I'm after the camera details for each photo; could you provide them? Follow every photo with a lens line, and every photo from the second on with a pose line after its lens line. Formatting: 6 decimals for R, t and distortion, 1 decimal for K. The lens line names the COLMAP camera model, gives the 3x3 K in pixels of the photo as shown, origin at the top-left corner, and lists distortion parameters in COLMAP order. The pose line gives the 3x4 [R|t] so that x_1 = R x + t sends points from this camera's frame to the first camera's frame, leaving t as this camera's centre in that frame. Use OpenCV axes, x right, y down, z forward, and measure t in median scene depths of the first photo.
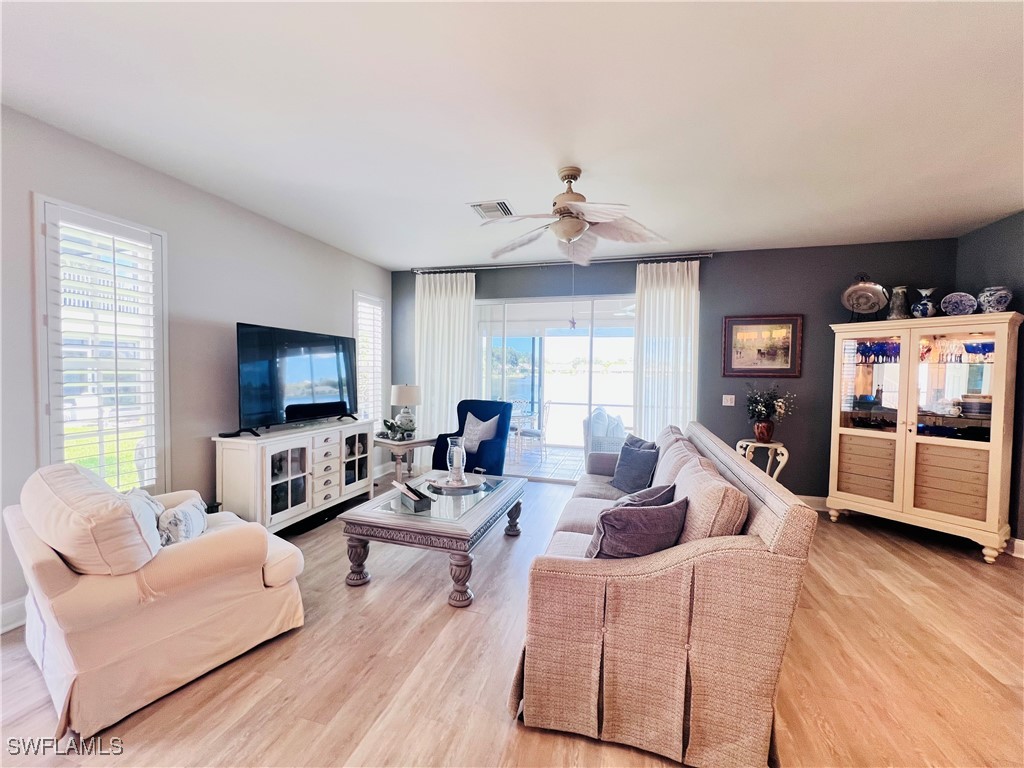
lens RADIAL K [[408.1, 0, 512.0], [0, 408.1, 384.0], [0, 0, 1]] dist [0.000005, 0.000689]
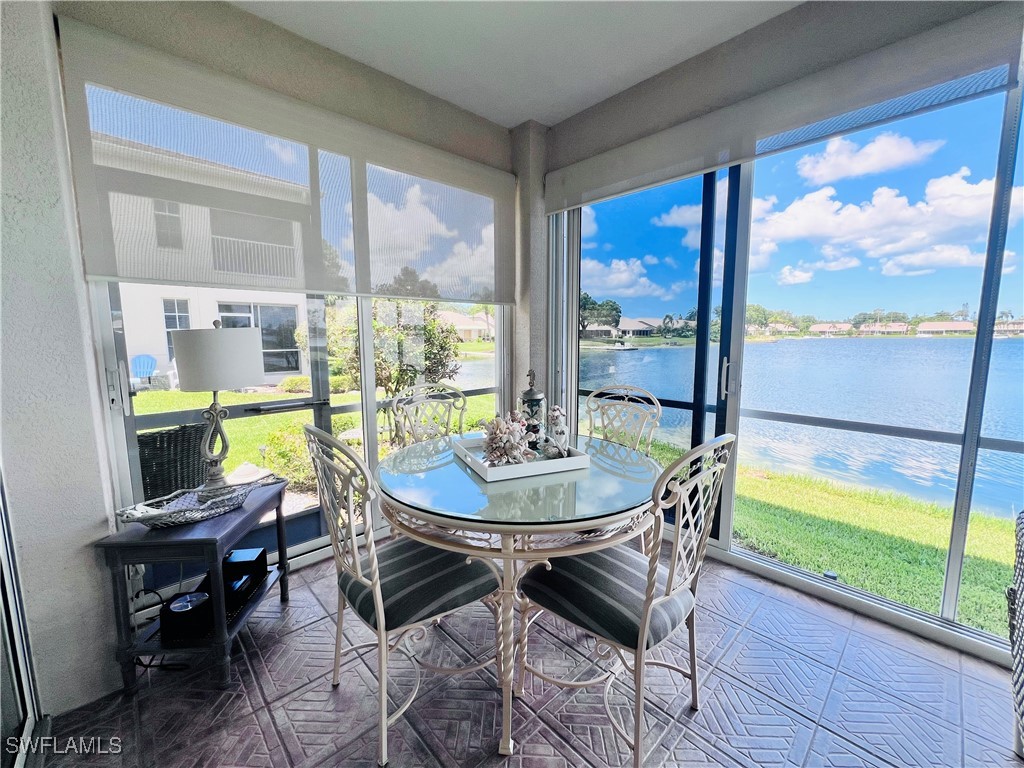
lens RADIAL K [[411.9, 0, 509.5], [0, 411.9, 384.9], [0, 0, 1]] dist [-0.002623, 0.000108]
pose [[0.855894, 0.046584, -0.515049, 0.182809], [-0.001674, 0.996179, 0.087318, 0.003552], [0.517149, -0.073872, 0.852702, 1.413671]]
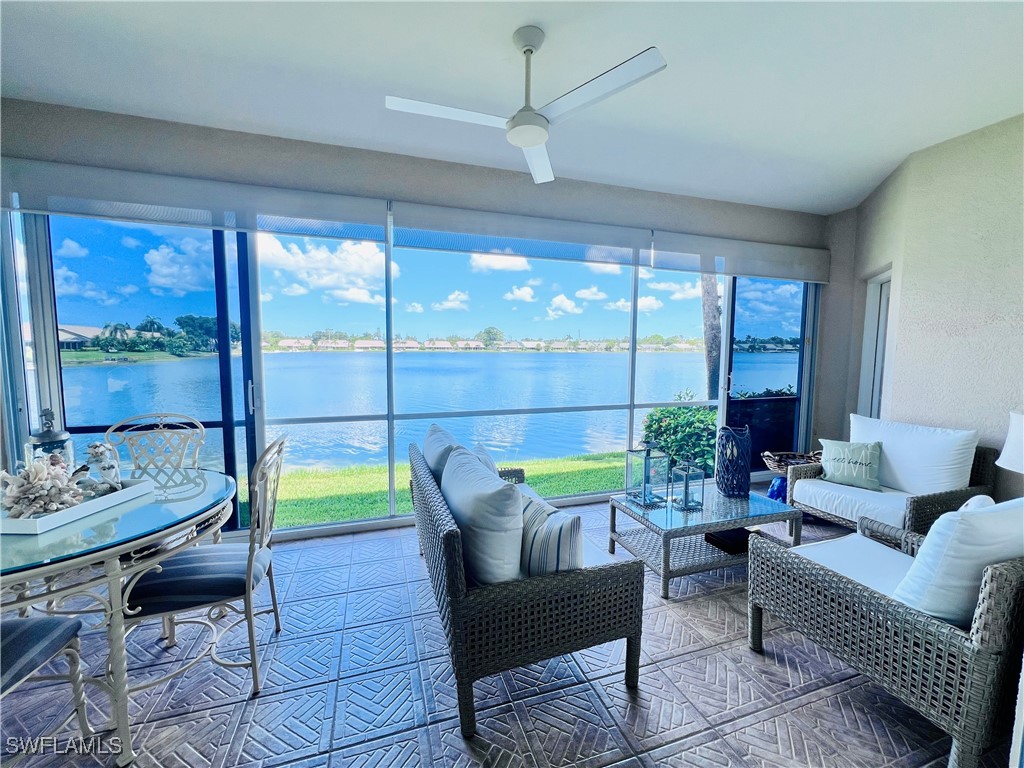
lens RADIAL K [[411.9, 0, 509.5], [0, 411.9, 384.9], [0, 0, 1]] dist [-0.002623, 0.000108]
pose [[0.829309, -0.055787, 0.555999, 0.119938], [0.022143, 0.997503, 0.067059, -0.015796], [-0.558352, -0.043301, 0.828474, 1.209961]]
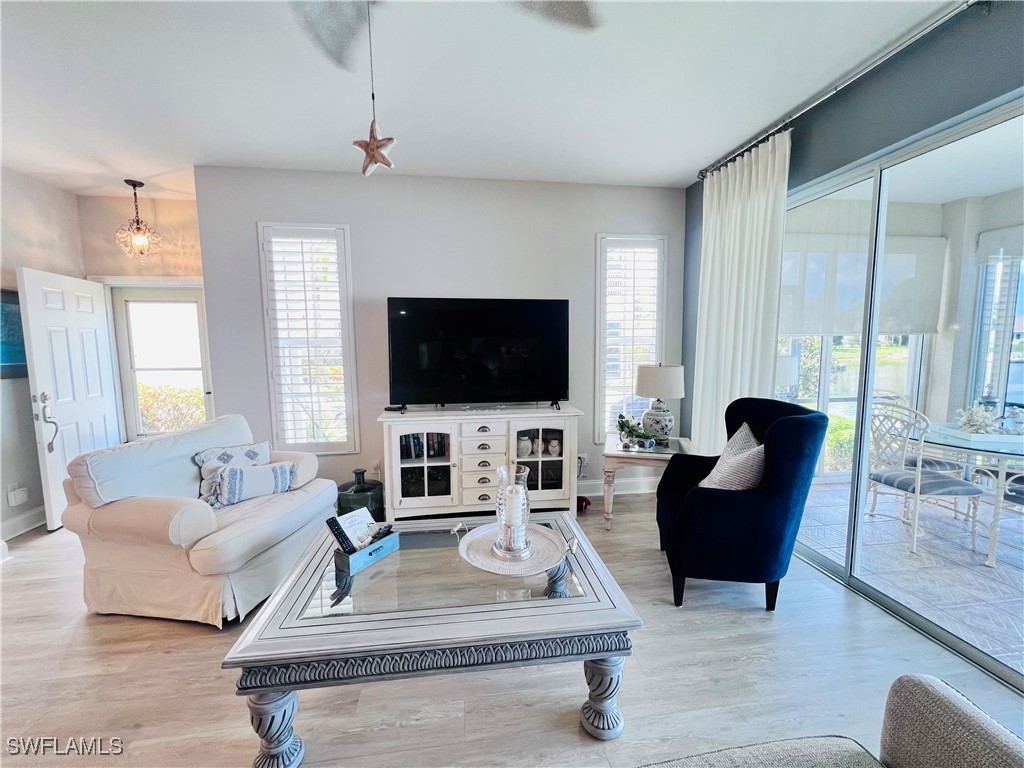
lens RADIAL K [[408.1, 0, 512.0], [0, 408.1, 384.0], [0, 0, 1]] dist [0.000005, 0.000689]
pose [[0.406902, 0.076981, -0.910222, 0.294937], [-0.016174, 0.996894, 0.077081, -0.017073], [0.913328, -0.016643, 0.406883, 0.681855]]
